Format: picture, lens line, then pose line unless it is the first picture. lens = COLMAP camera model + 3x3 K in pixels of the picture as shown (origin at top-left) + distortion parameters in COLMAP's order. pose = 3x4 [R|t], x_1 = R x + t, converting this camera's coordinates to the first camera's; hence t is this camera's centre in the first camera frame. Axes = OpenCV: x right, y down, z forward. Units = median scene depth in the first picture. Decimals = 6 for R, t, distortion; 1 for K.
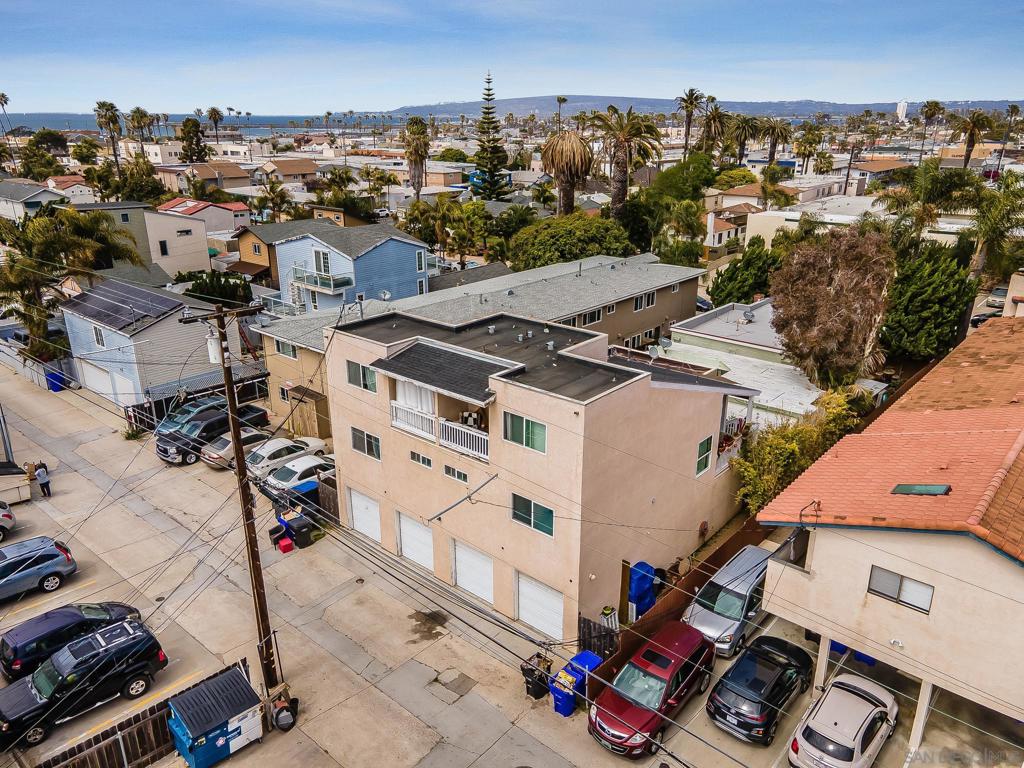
lens RADIAL K [[736.2, 0, 510.3], [0, 736.2, 380.3], [0, 0, 1]] dist [0.031776, -0.001097]
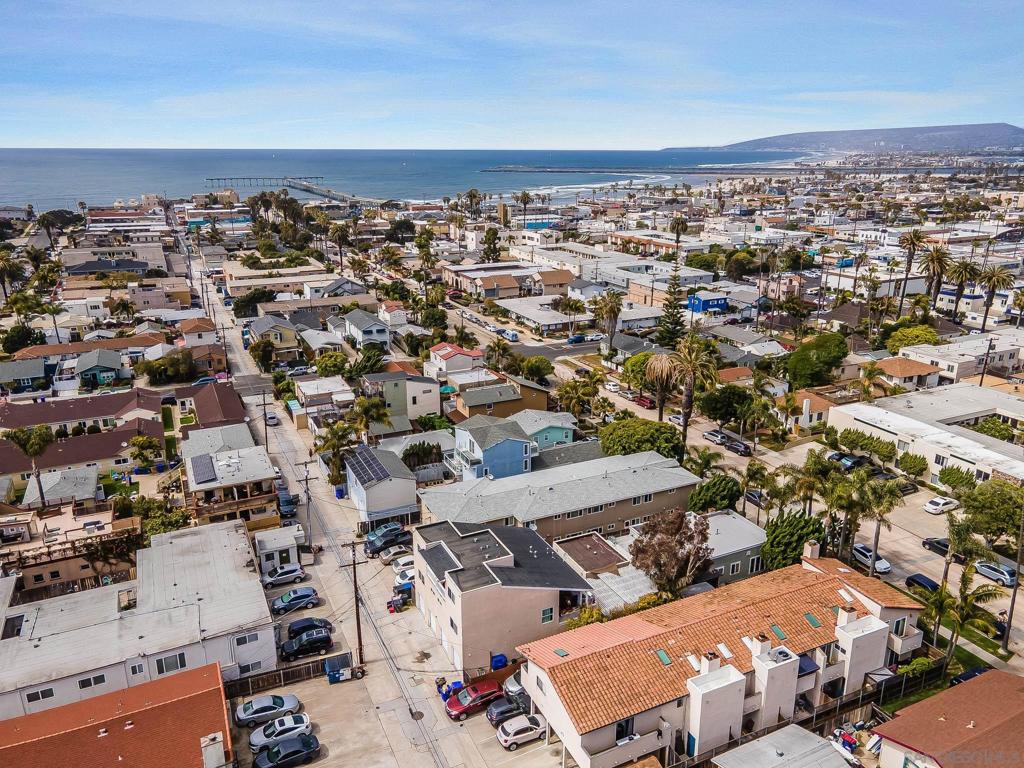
lens RADIAL K [[736.2, 0, 512.1], [0, 736.2, 385.8], [0, 0, 1]] dist [0.031776, -0.001097]
pose [[0.915931, 0.117983, -0.383602, 0.736362], [-0.129581, 0.991559, -0.004431, -0.446454], [0.379841, 0.053767, 0.923488, -0.922067]]
